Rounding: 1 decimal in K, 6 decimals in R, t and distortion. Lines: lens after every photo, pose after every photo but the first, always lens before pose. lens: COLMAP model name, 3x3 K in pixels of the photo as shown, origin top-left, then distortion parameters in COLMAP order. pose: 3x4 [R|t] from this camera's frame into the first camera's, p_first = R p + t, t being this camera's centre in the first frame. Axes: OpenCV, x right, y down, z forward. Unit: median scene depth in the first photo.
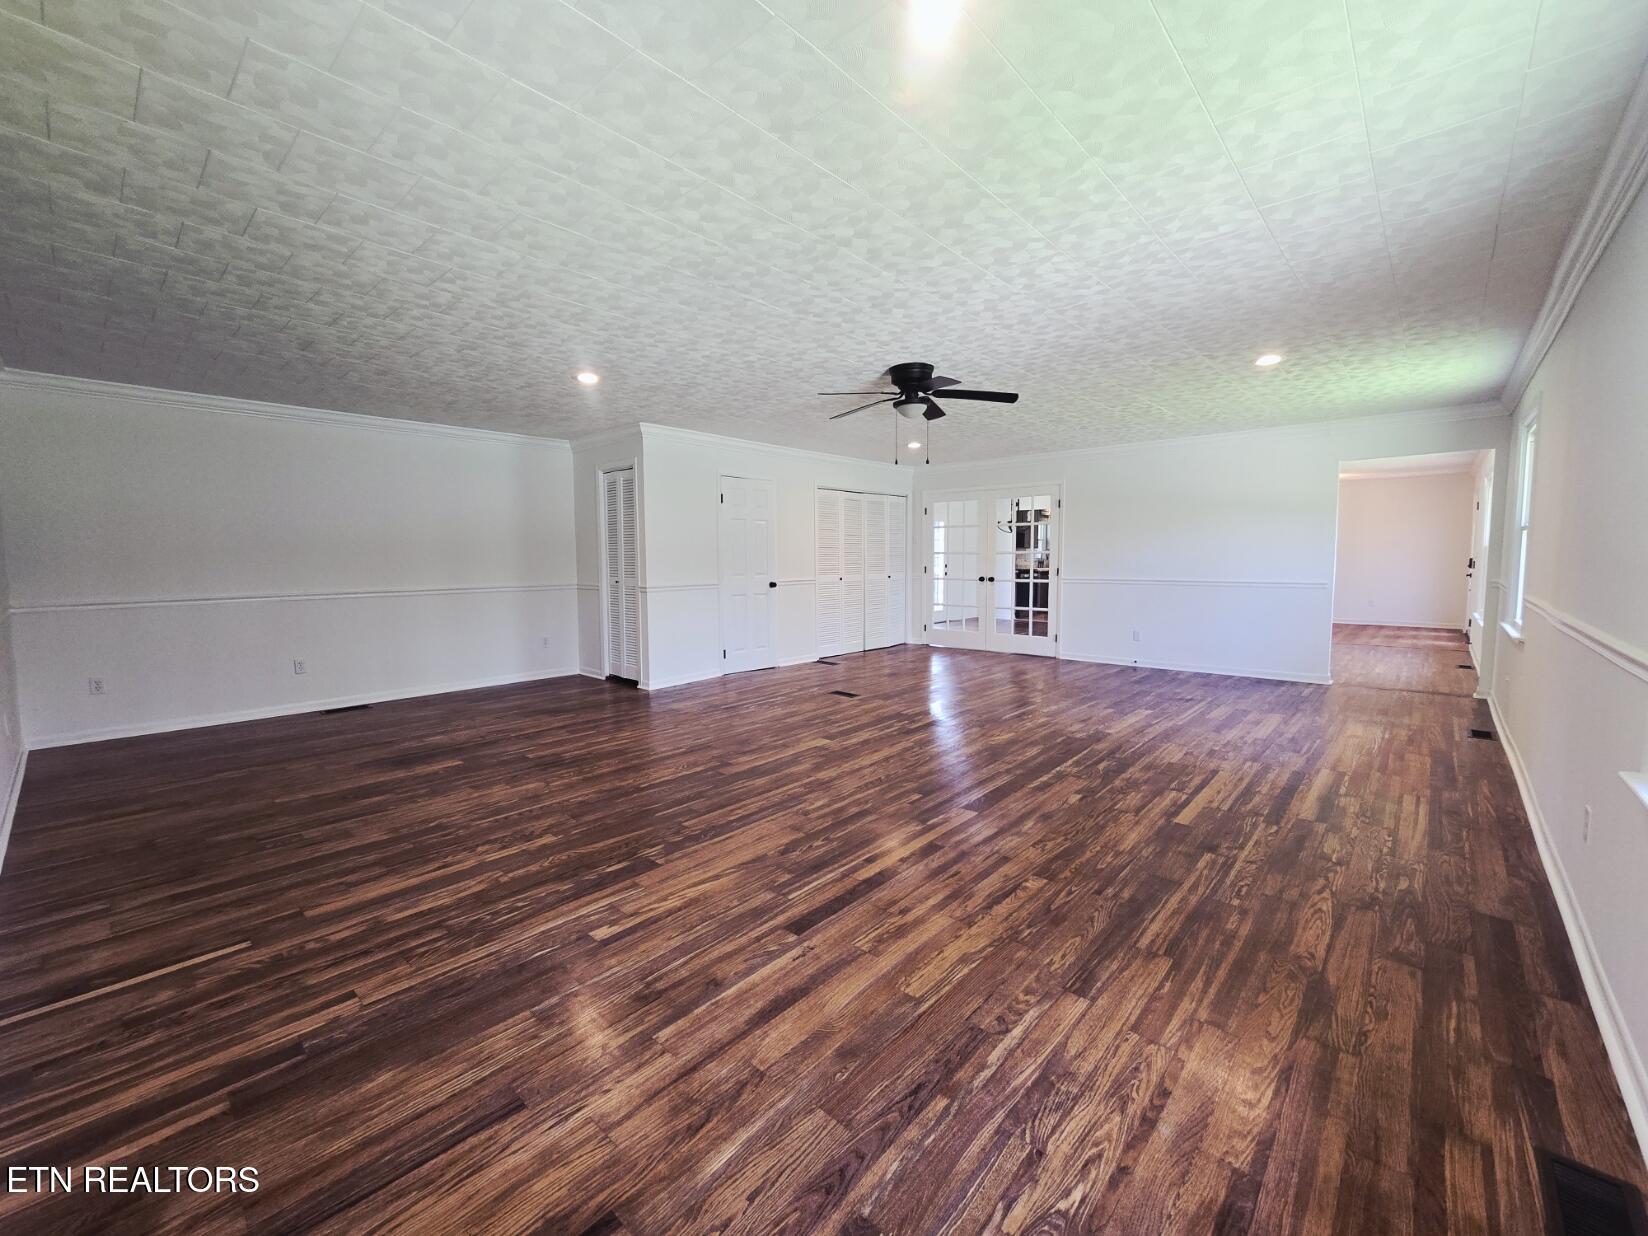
lens RADIAL K [[674.6, 0, 812.3], [0, 674.6, 610.5], [0, 0, 1]] dist [-0.010226, 0.003157]
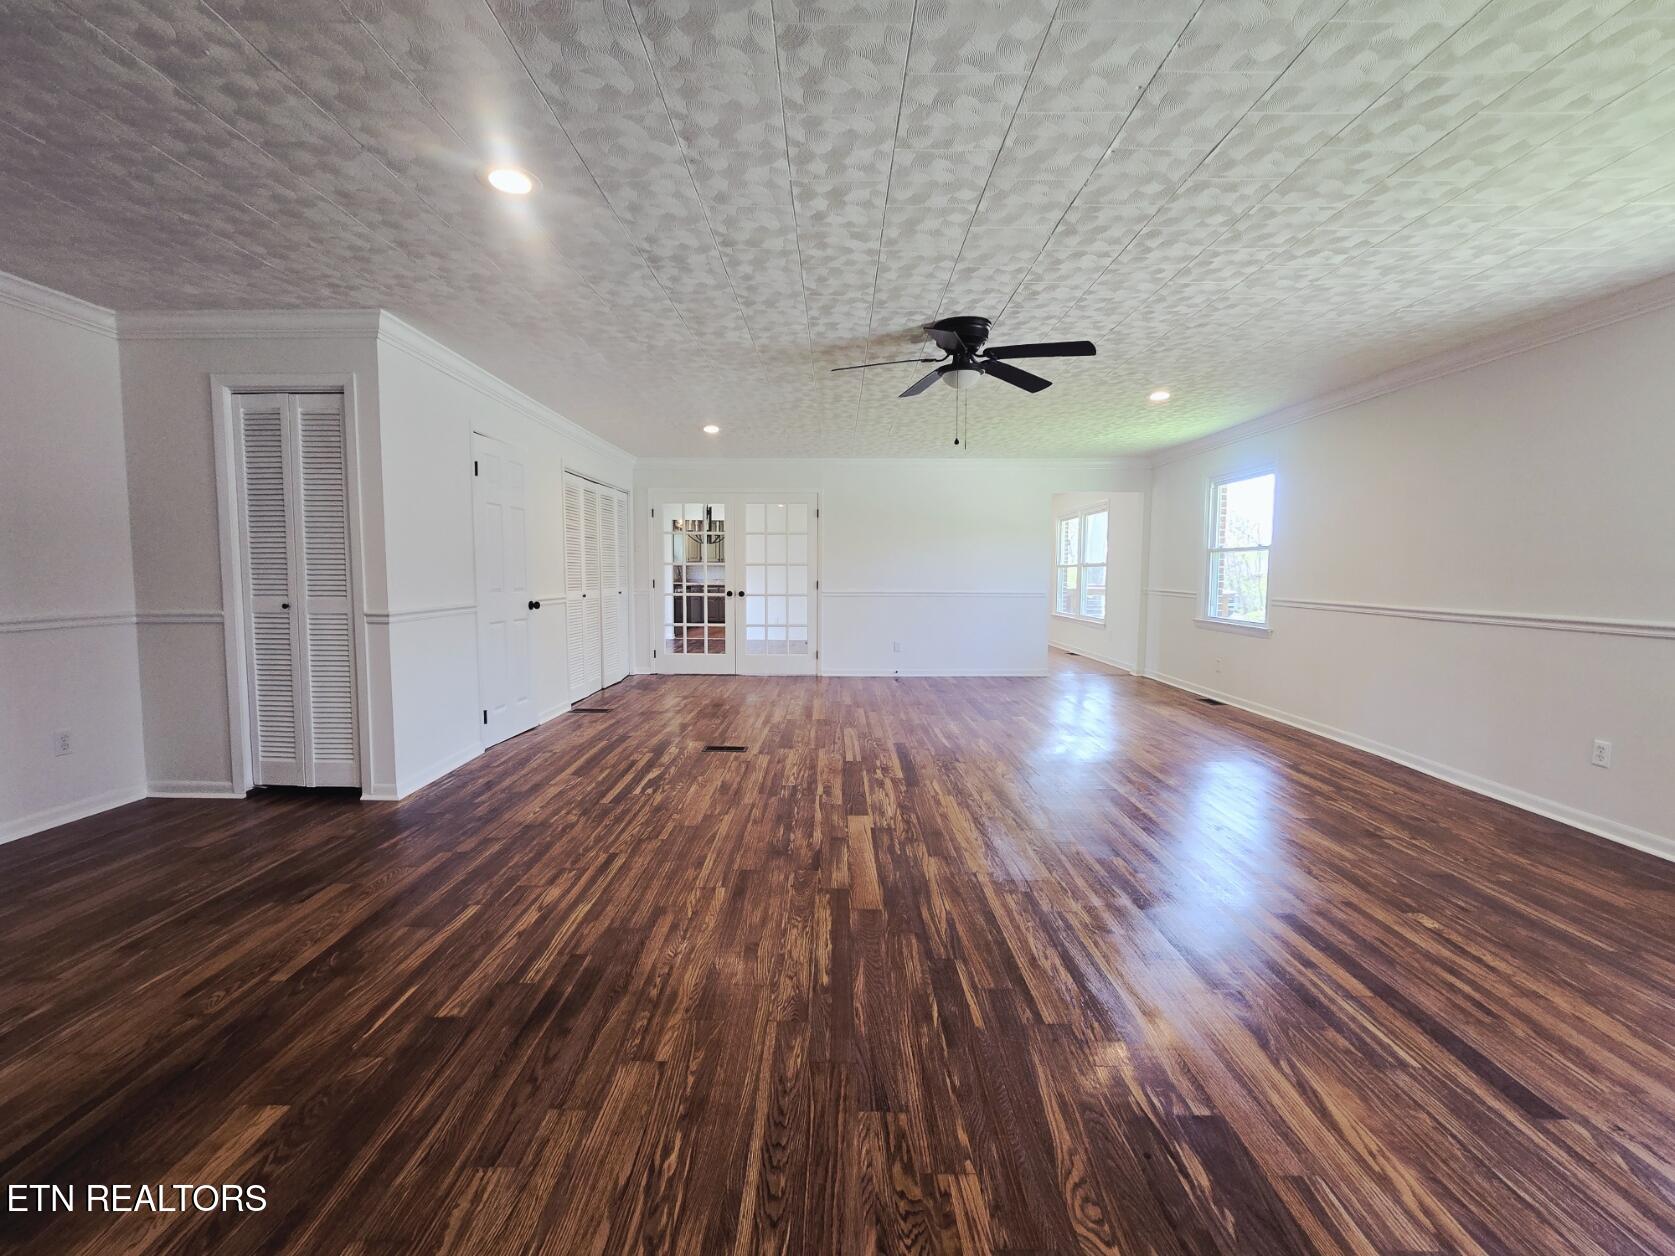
lens RADIAL K [[685.6, 0, 830.9], [0, 685.6, 627.9], [0, 0, 1]] dist [-0.010226, 0.003157]
pose [[0.743206, -0.046470, 0.667447, -0.527886], [0.045564, 0.998784, 0.018803, -0.027035], [-0.667510, 0.016437, 0.744420, 0.518133]]
